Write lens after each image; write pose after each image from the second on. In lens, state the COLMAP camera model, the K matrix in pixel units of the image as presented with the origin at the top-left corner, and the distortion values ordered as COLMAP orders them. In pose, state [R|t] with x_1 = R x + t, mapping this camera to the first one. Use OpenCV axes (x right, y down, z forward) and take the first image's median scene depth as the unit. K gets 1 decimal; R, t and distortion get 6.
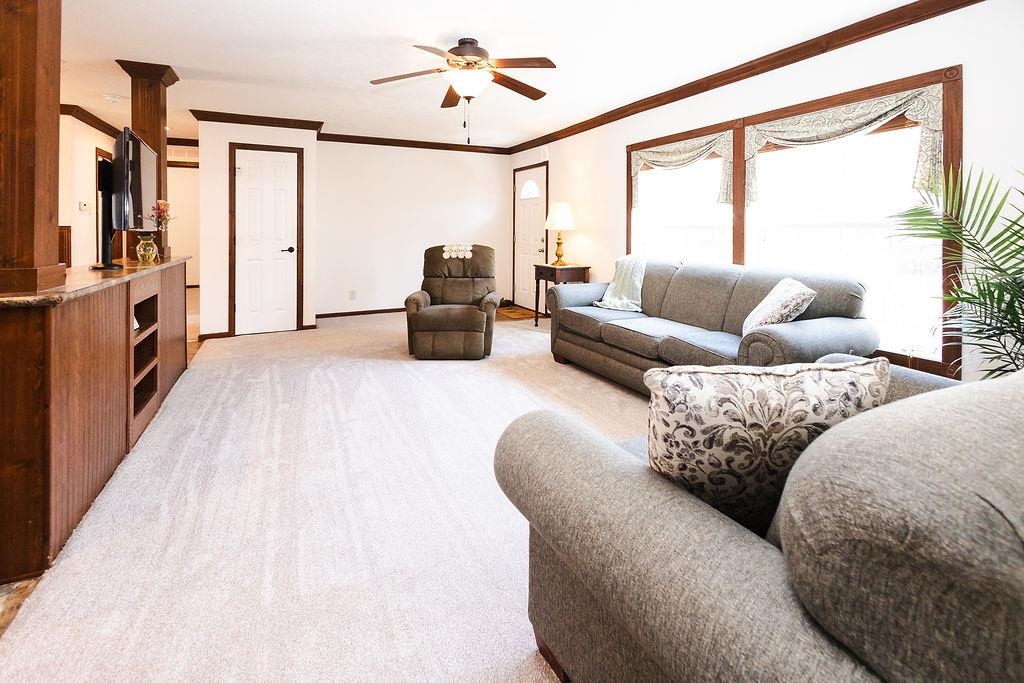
lens RADIAL K [[520.6, 0, 512.3], [0, 520.6, 226.6], [0, 0, 1]] dist [-0.000287, -0.000454]
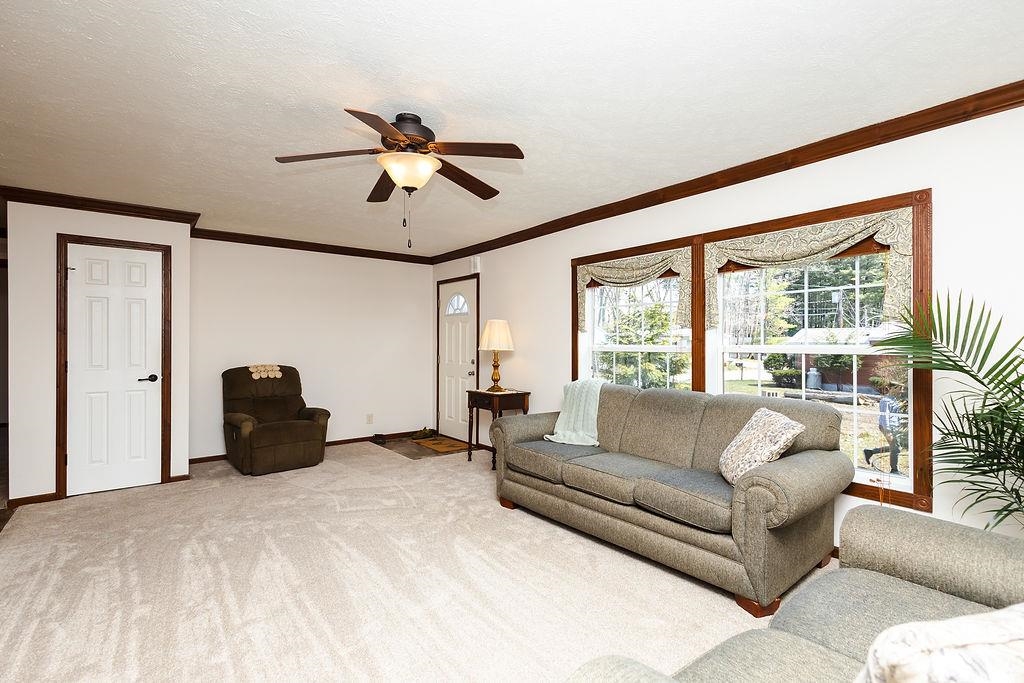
lens RADIAL K [[498.4, 0, 512.0], [0, 498.4, 341.5], [0, 0, 1]] dist [0.001057, -0.000458]
pose [[0.974819, 0.003081, 0.222977, -0.088605], [-0.005020, 0.999954, 0.008129, -0.021171], [-0.222942, -0.009044, 0.974790, 0.200557]]
